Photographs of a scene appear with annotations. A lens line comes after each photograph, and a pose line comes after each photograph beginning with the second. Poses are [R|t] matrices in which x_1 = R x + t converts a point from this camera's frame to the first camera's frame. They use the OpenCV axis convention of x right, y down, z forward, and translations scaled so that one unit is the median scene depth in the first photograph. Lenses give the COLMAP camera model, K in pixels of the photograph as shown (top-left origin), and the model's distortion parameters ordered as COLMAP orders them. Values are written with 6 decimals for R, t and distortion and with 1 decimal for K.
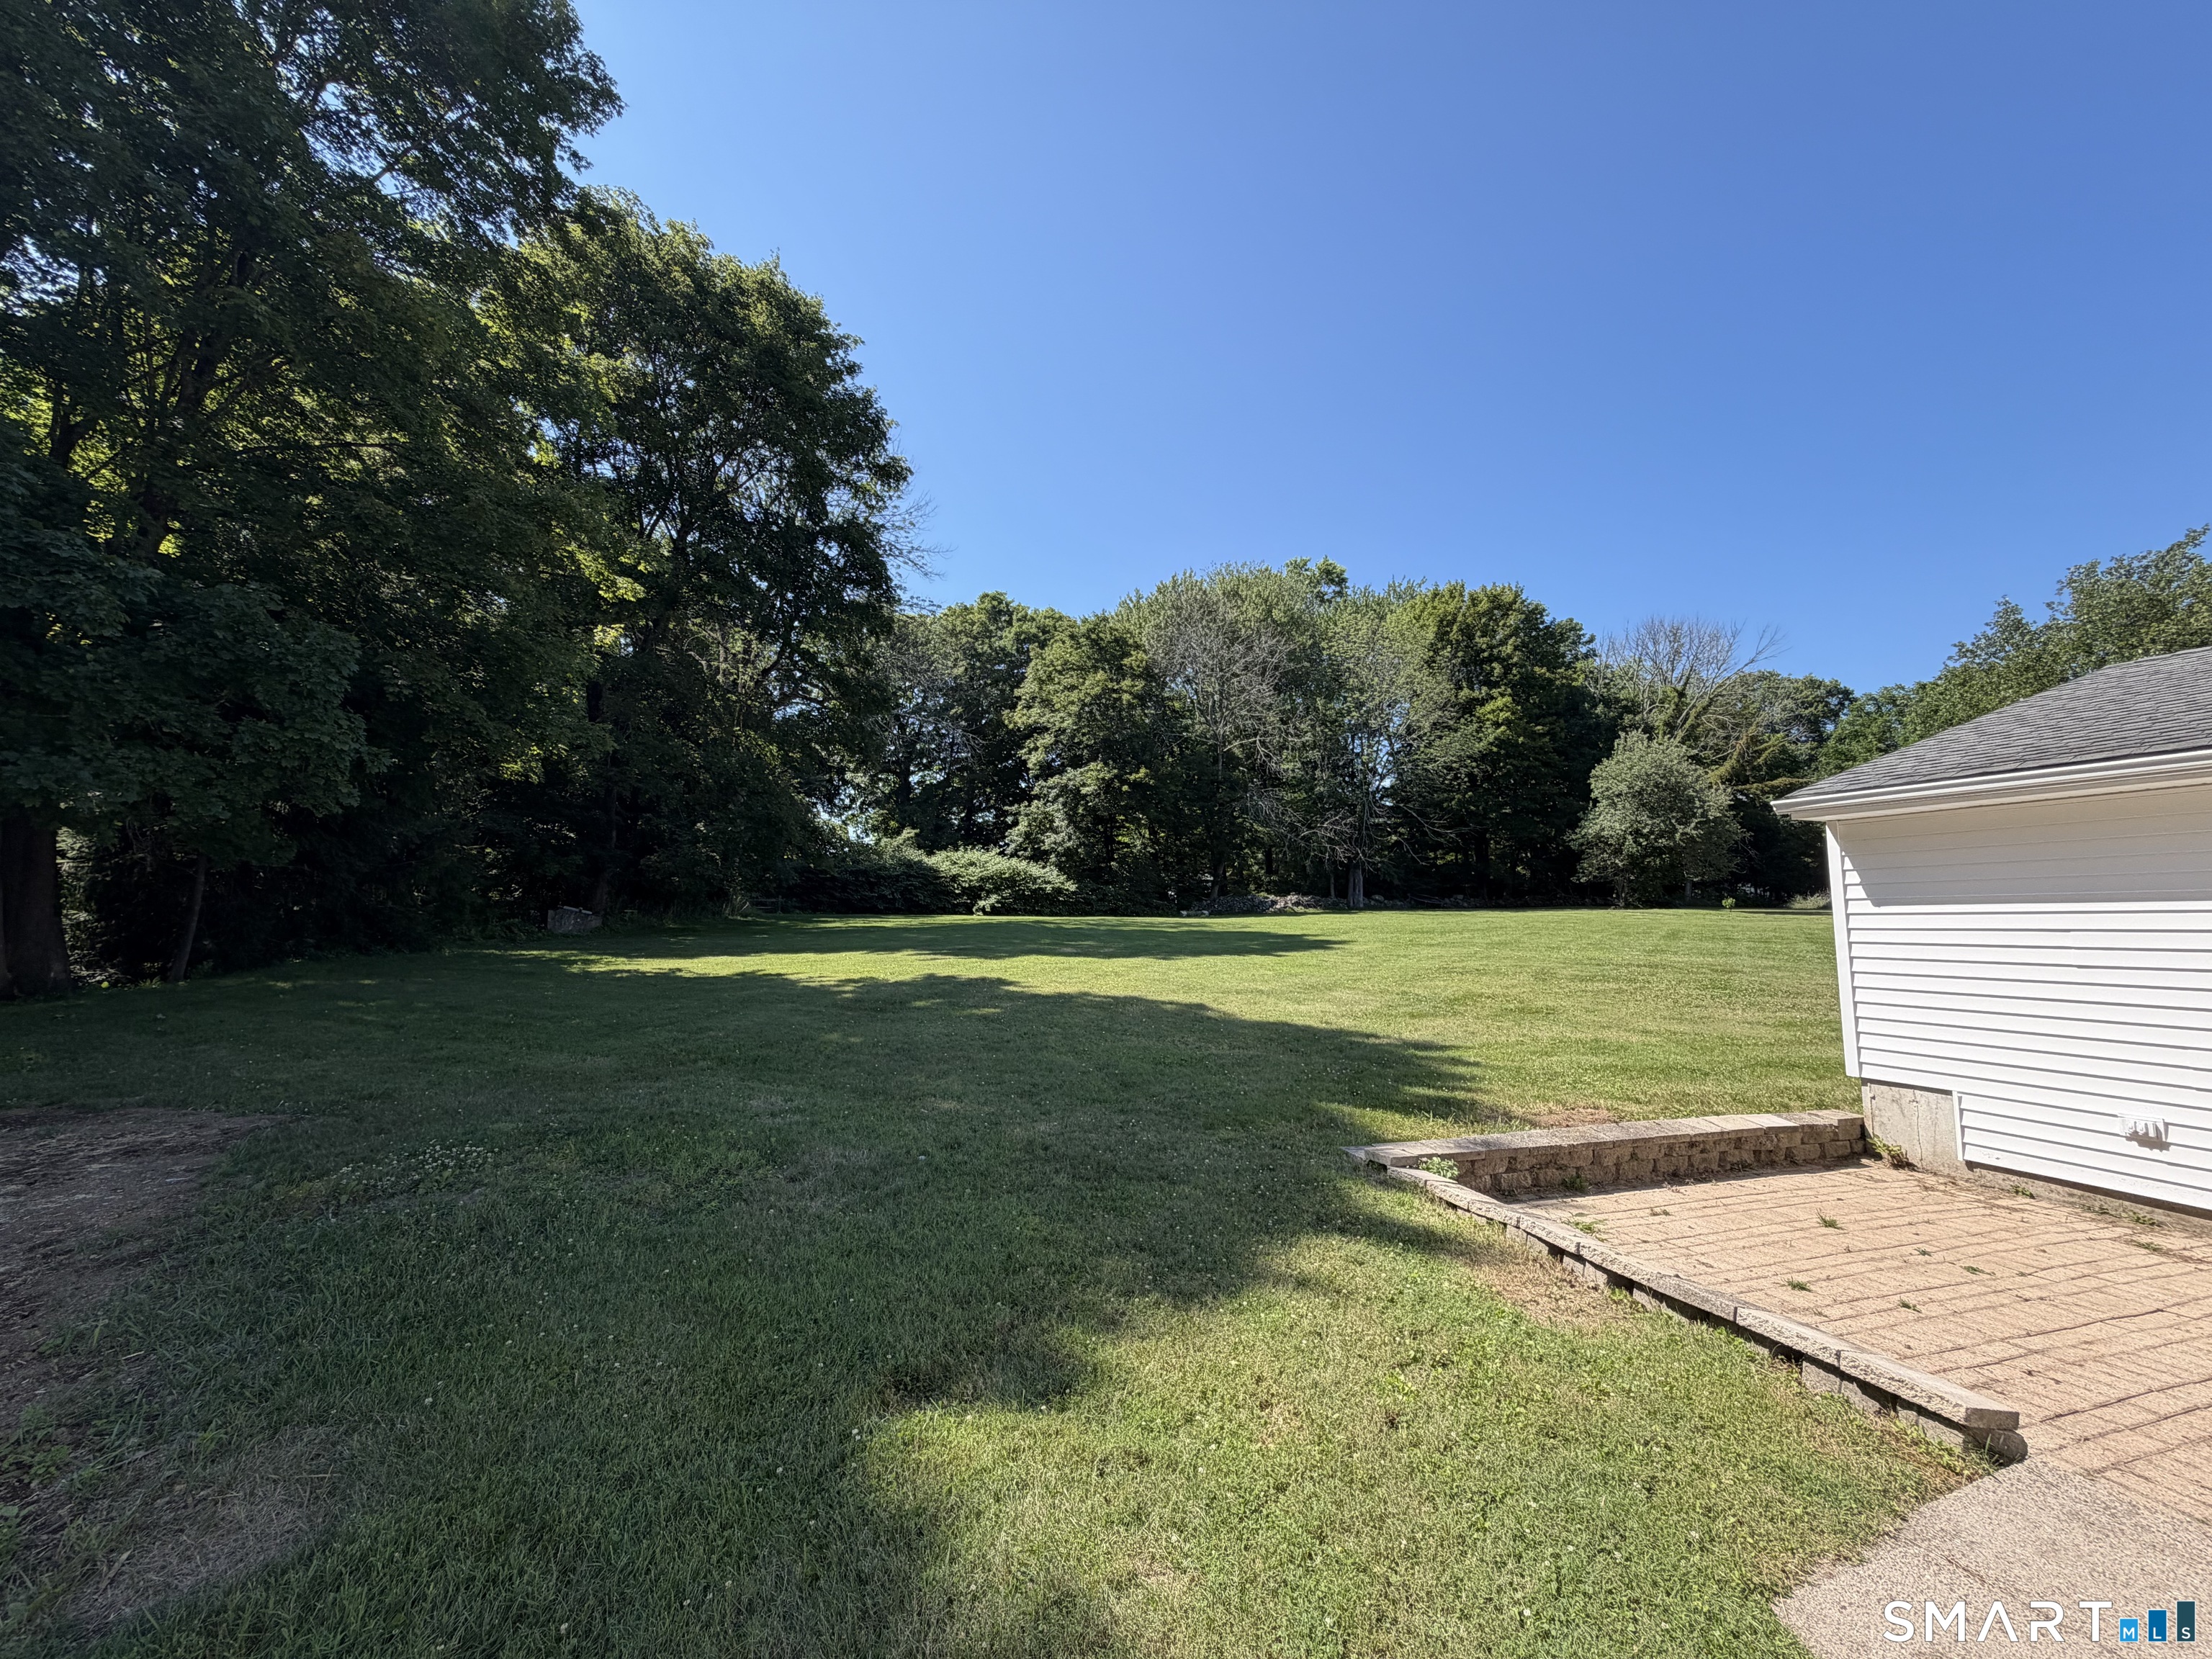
lens RADIAL K [[898.2, 0, 1082.4], [0, 898.2, 816.8], [0, 0, 1]] dist [-0.000226, -0.000013]
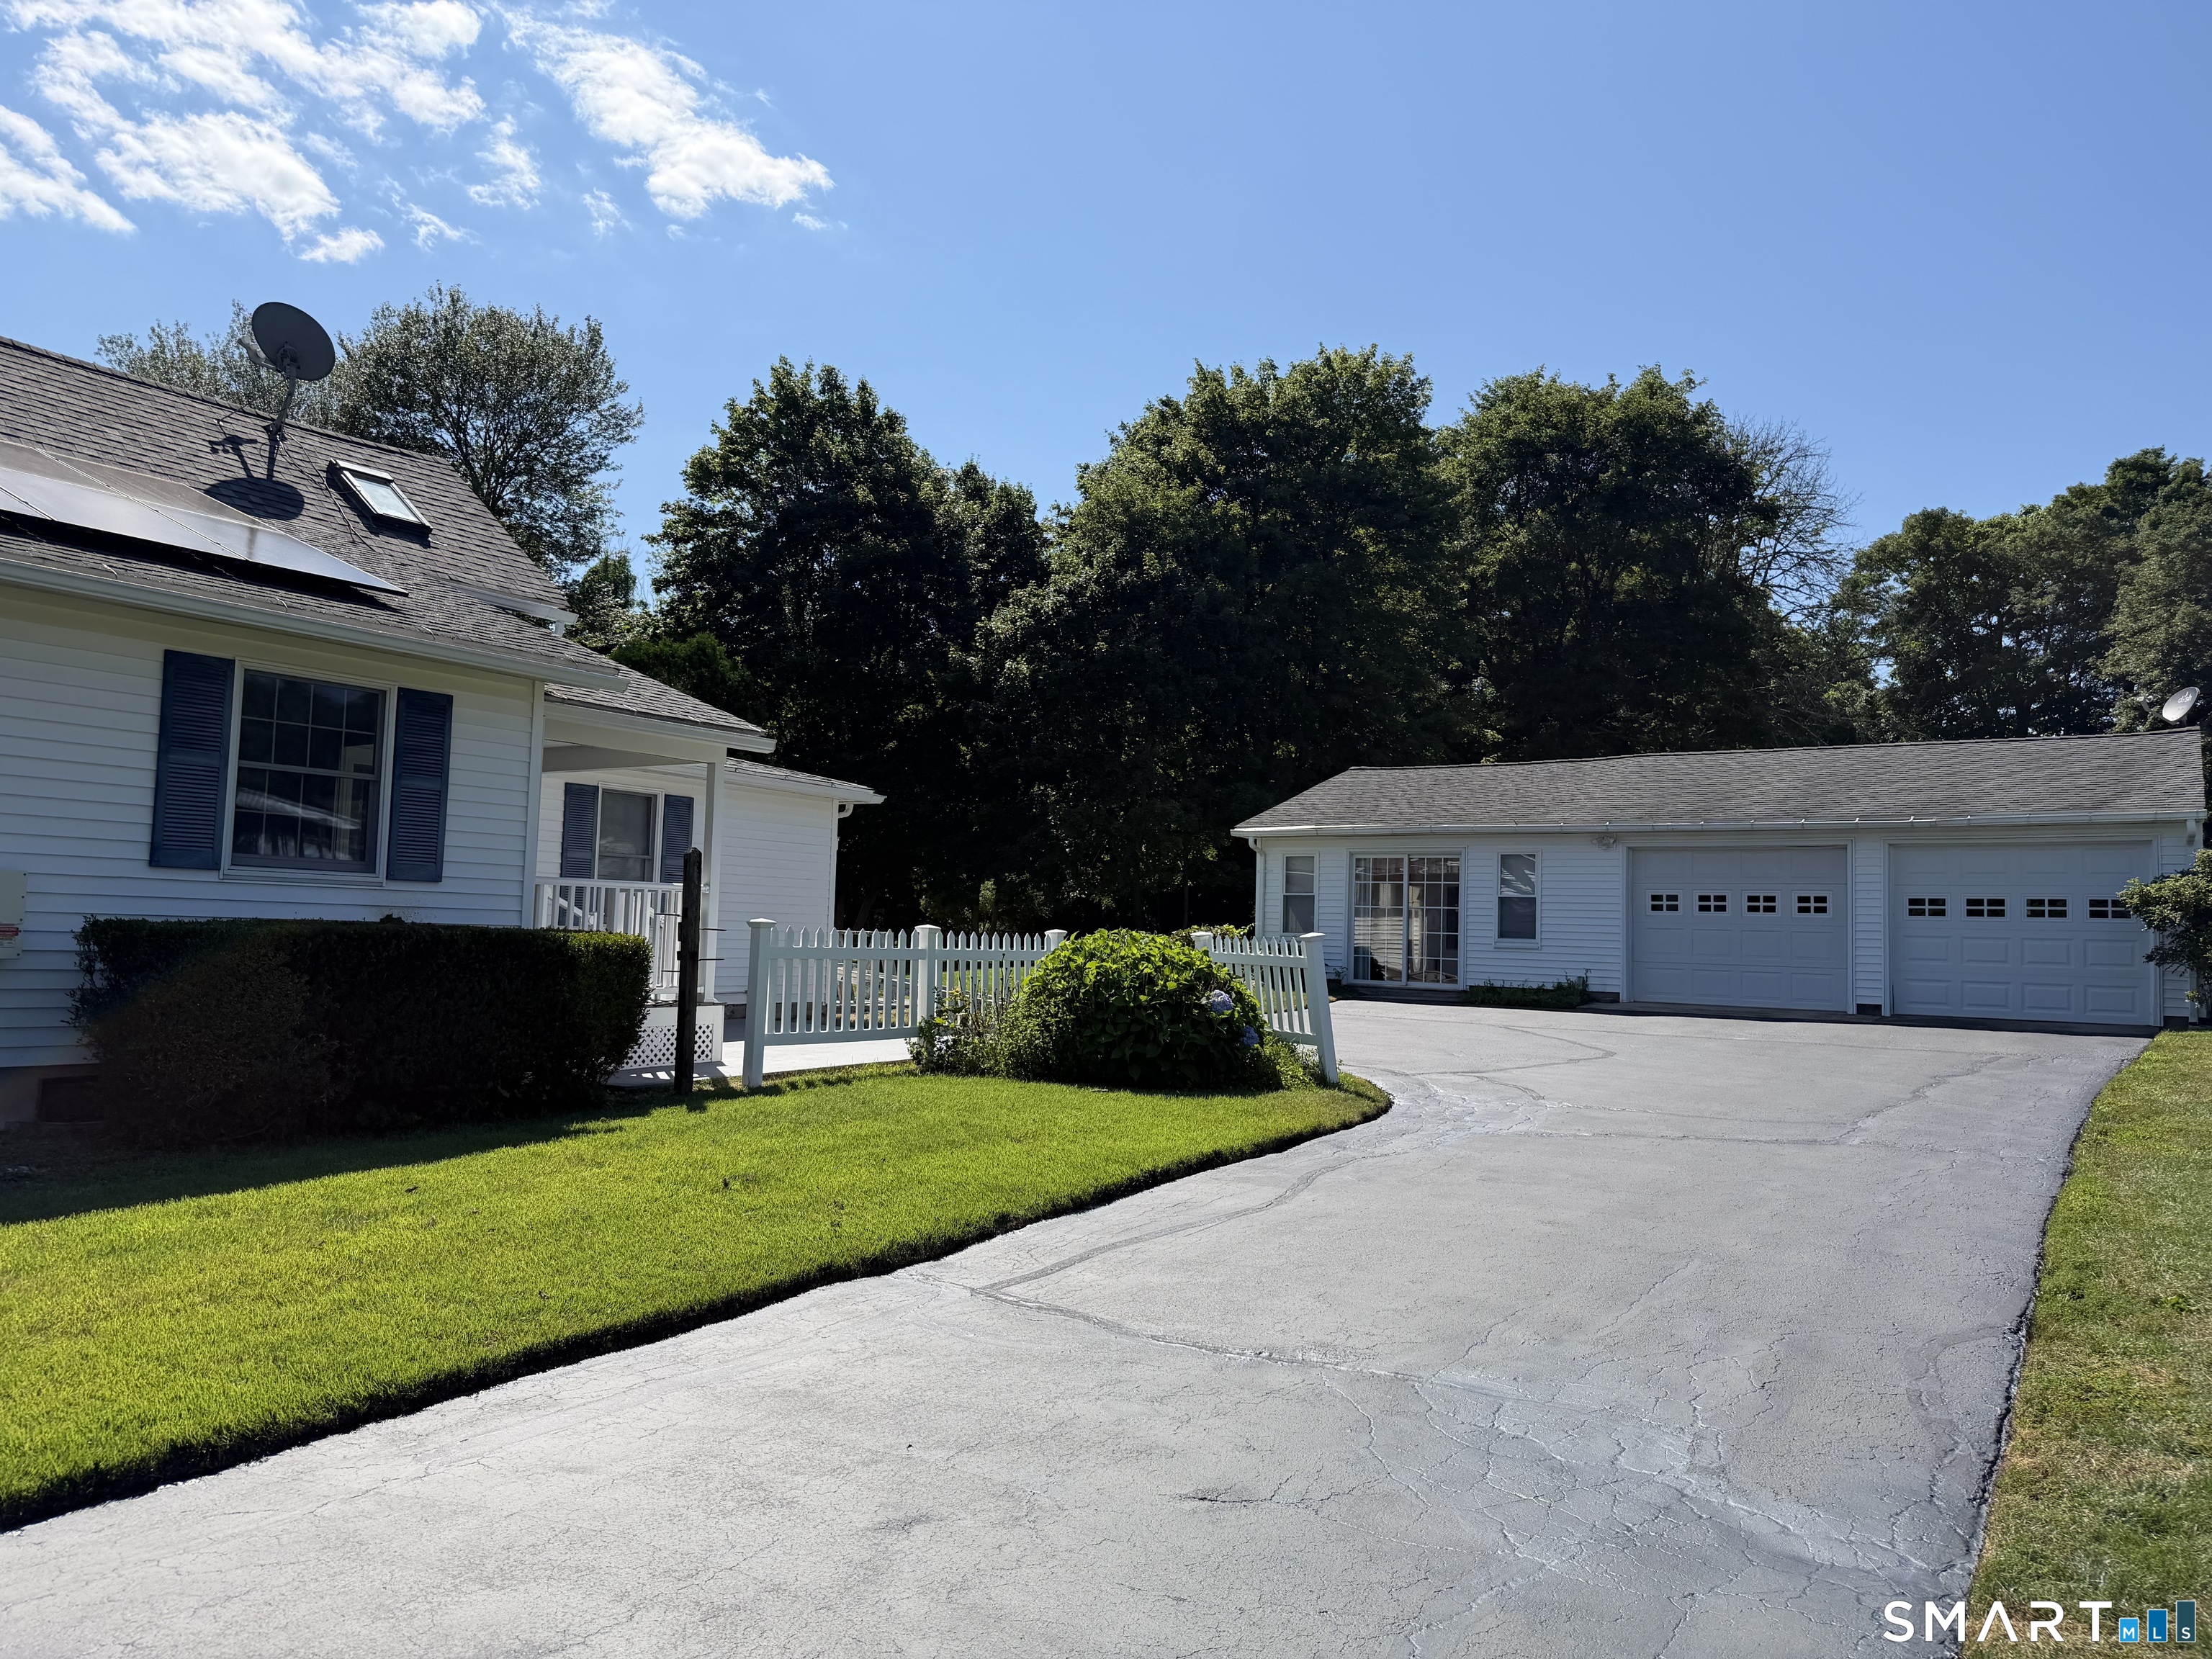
lens RADIAL K [[1571.9, 0, 1106.0], [0, 1571.9, 829.5], [0, 0, 1]] dist [0.121605, -0.181423]
pose [[0.634317, -0.047313, -0.771624, 0.380289], [0.074505, 0.997221, 0.000102, -0.035556], [0.769474, -0.057554, 0.636079, -0.427431]]
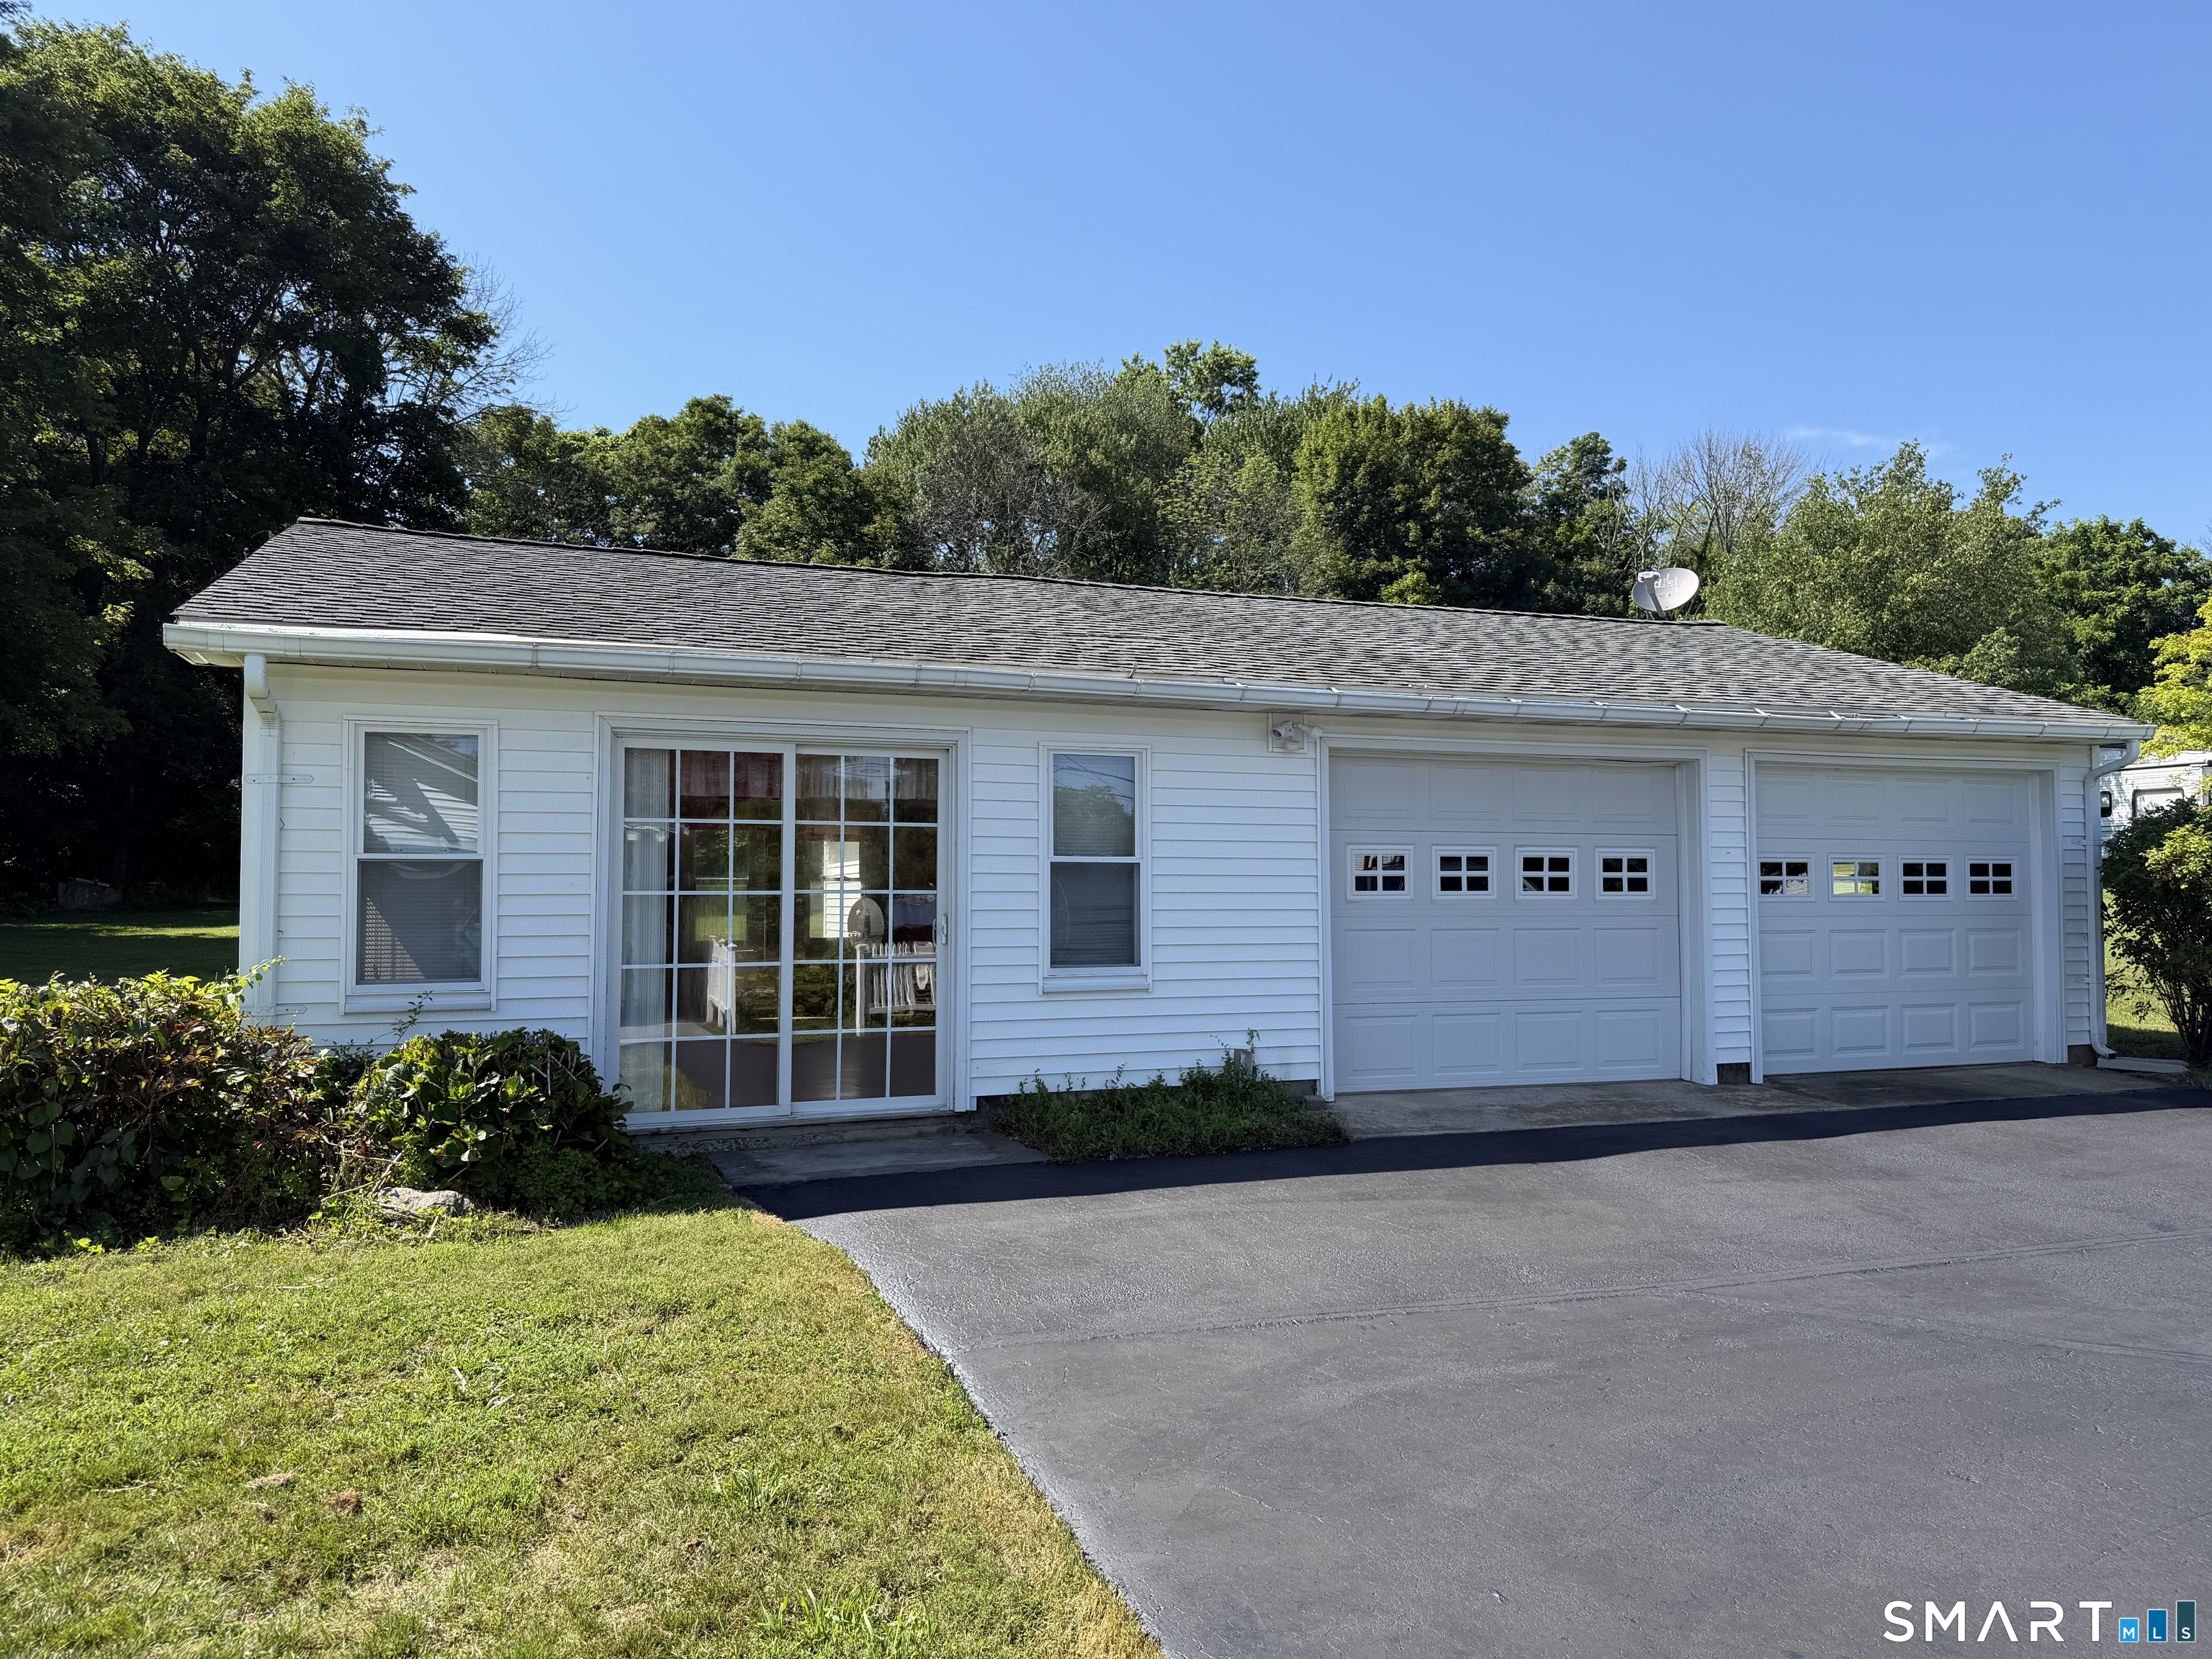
lens RADIAL K [[1571.9, 0, 1106.0], [0, 1571.9, 829.5], [0, 0, 1]] dist [0.121605, -0.181423]
pose [[0.997640, -0.009603, 0.067984, 0.130451], [0.004319, 0.996987, 0.077452, -0.026368], [-0.068523, -0.076975, 0.994676, -0.253995]]
